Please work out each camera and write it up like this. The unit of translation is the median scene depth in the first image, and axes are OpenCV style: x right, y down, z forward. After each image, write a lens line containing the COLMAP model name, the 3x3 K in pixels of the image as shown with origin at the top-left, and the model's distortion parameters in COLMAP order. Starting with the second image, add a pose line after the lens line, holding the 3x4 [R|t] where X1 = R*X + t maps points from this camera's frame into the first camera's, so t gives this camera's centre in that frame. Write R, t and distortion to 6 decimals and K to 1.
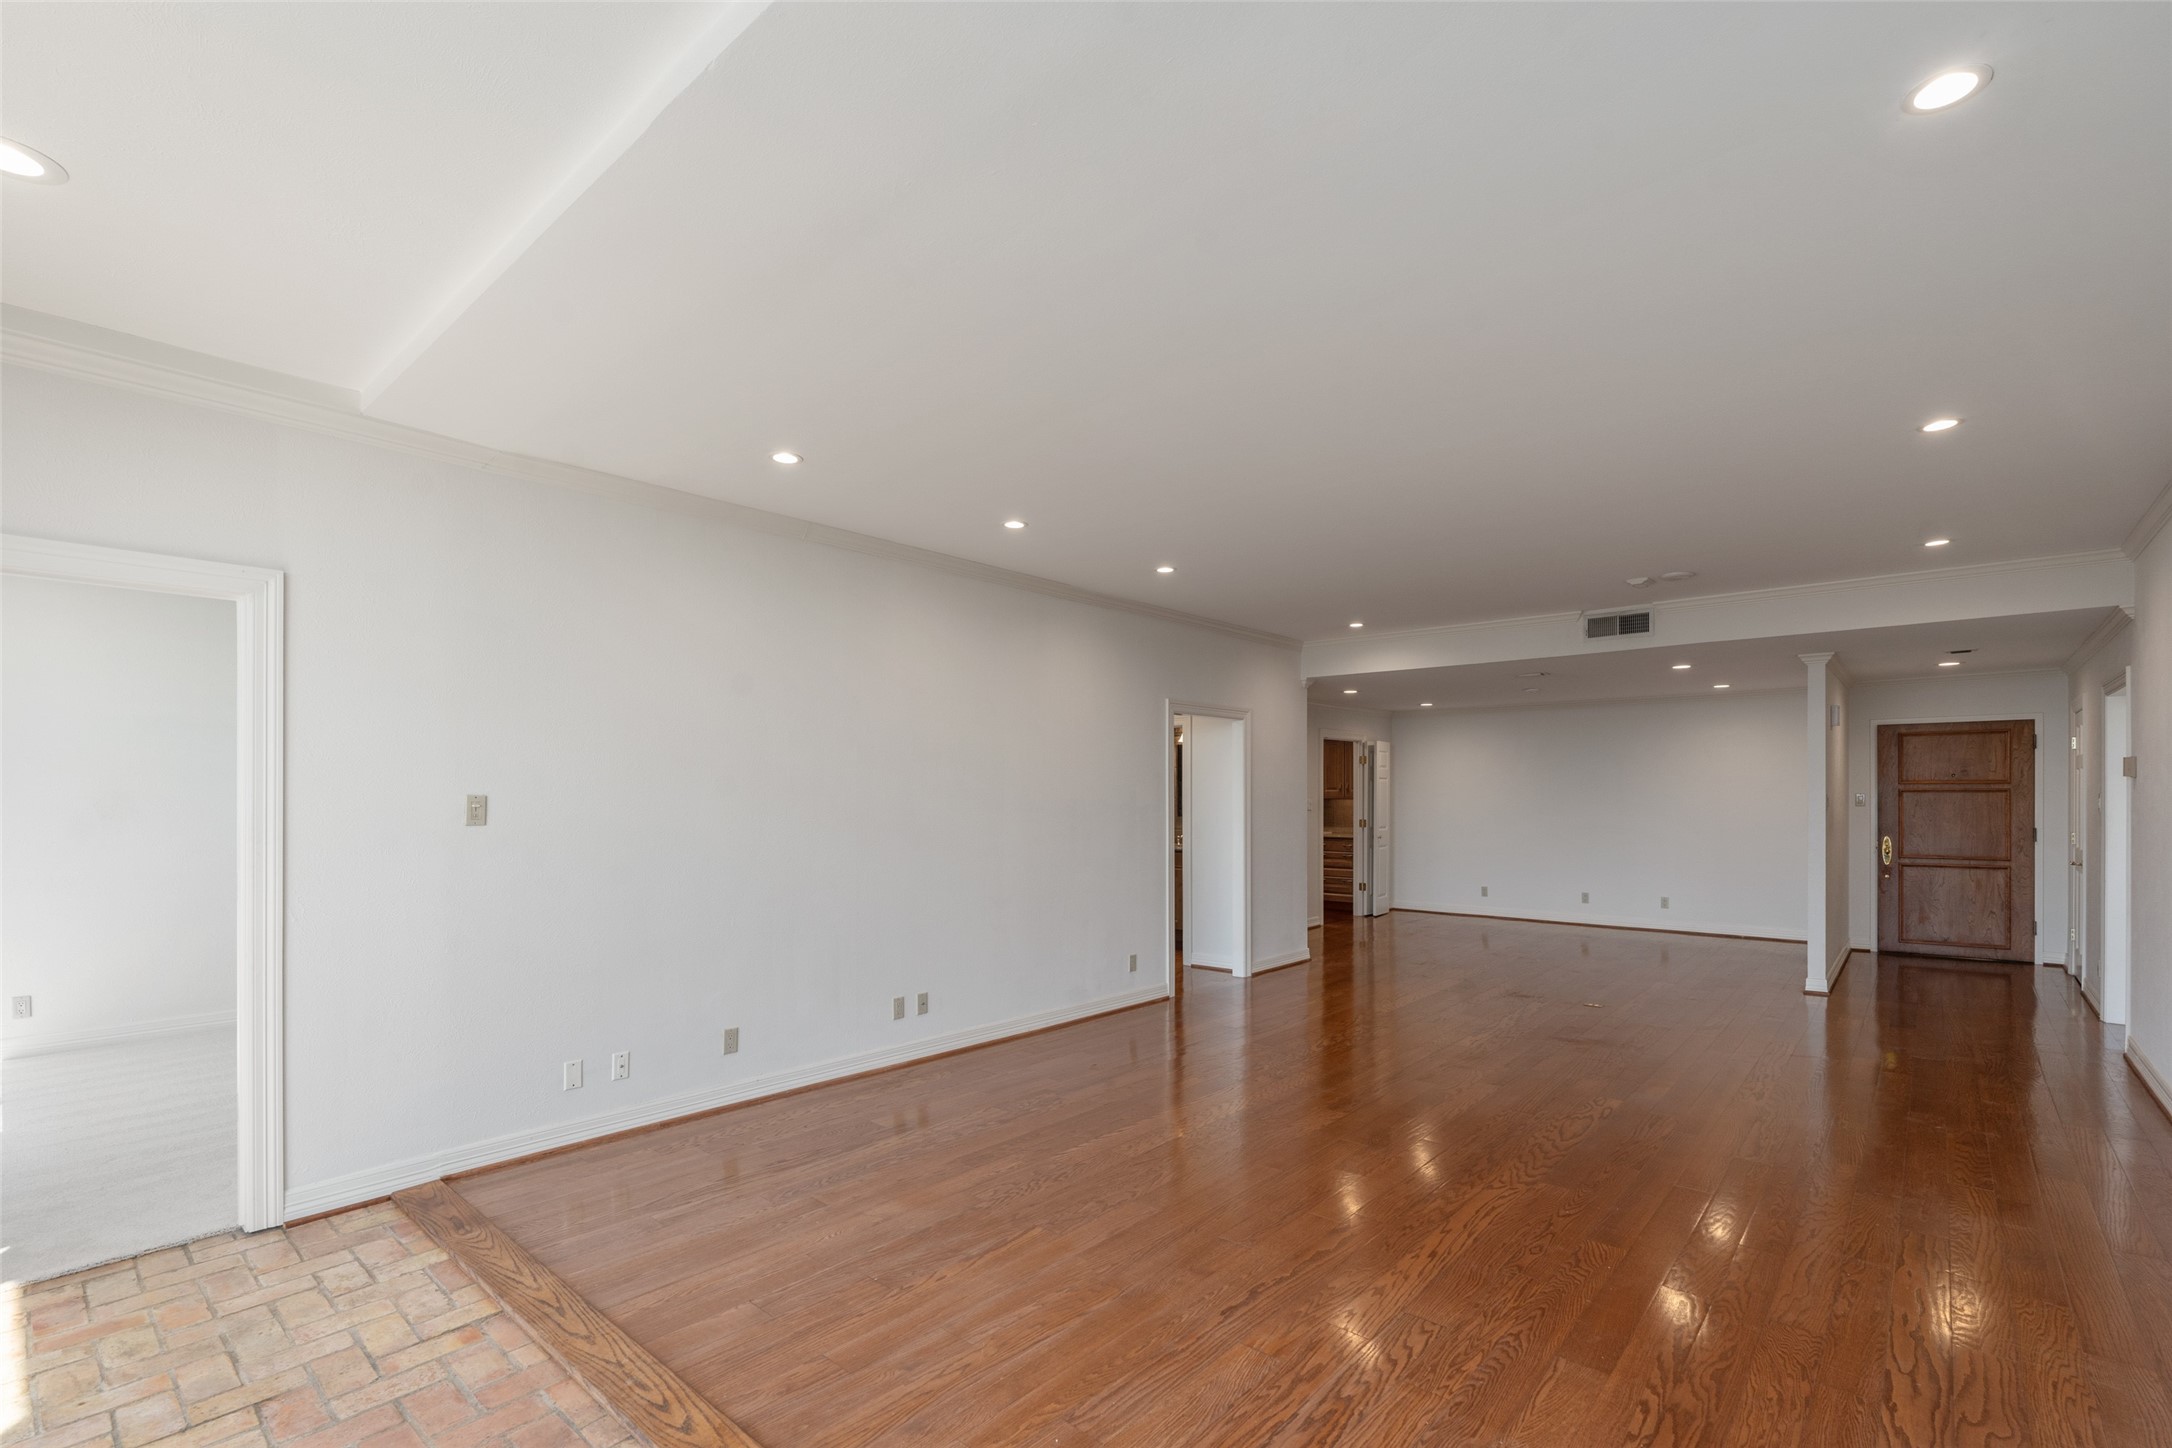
lens RADIAL K [[947.4, 0, 1105.2], [0, 947.4, 784.4], [0, 0, 1]] dist [-0.003141, 0.000403]
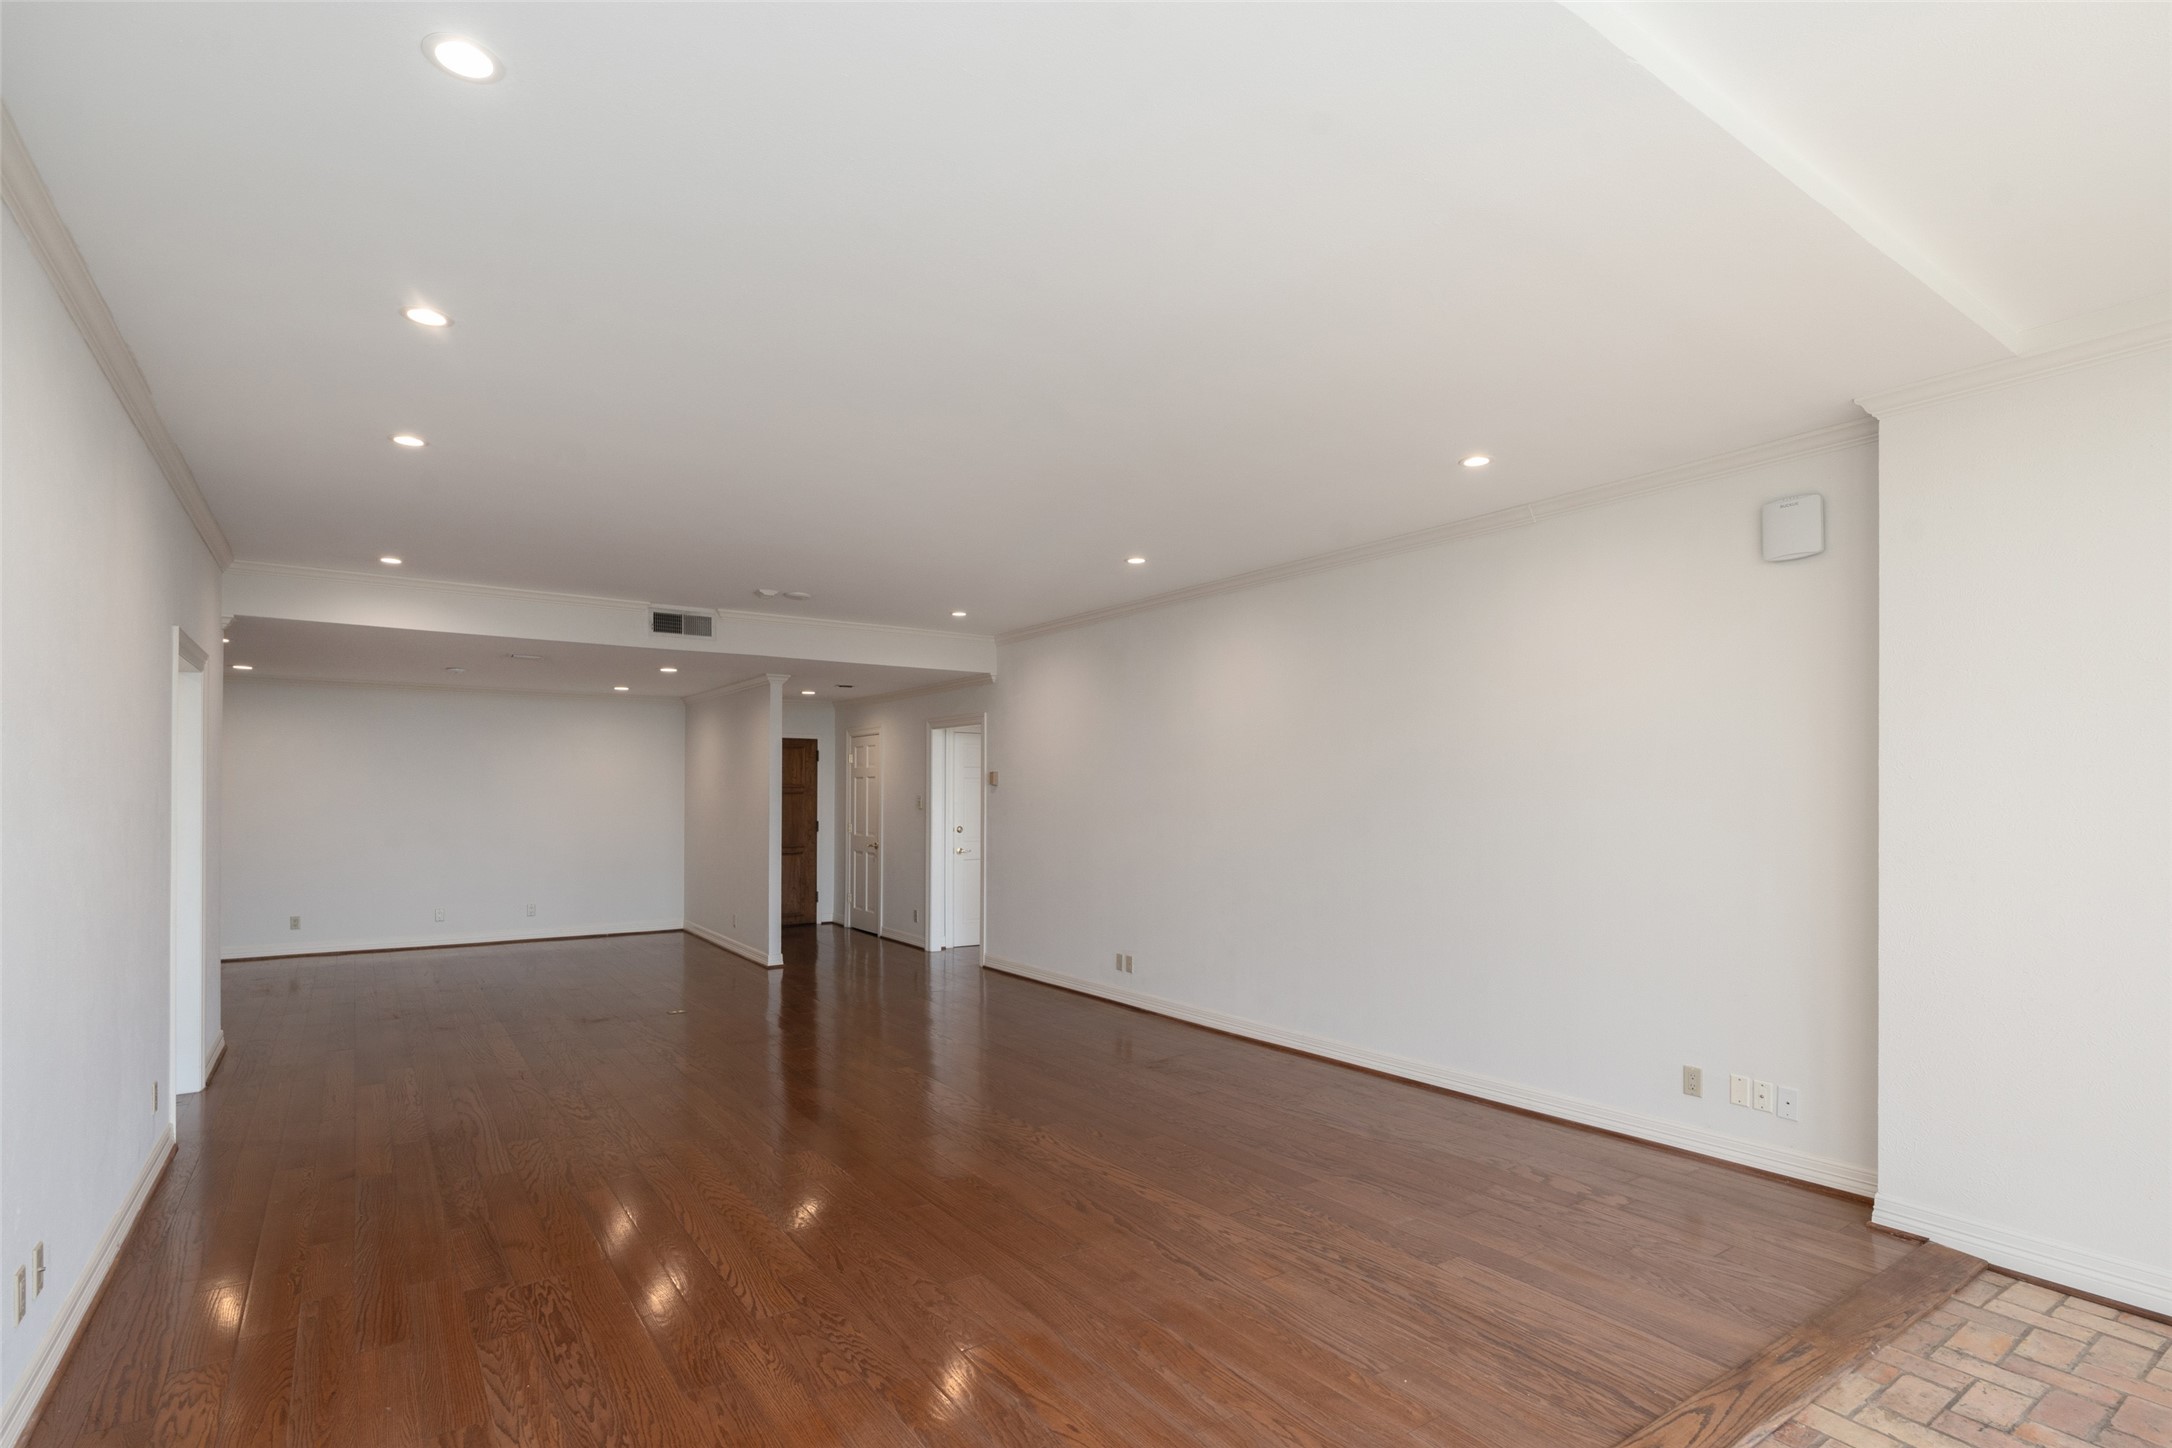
lens RADIAL K [[1043.6, 0, 1063.5], [0, 1043.6, 807.2], [0, 0, 1]] dist [0.002624, 0.000748]
pose [[0.277193, -0.009055, 0.960771, -0.319542], [-0.013337, 0.999823, 0.013271, 0.002290], [-0.960722, -0.016493, 0.277024, 0.253978]]
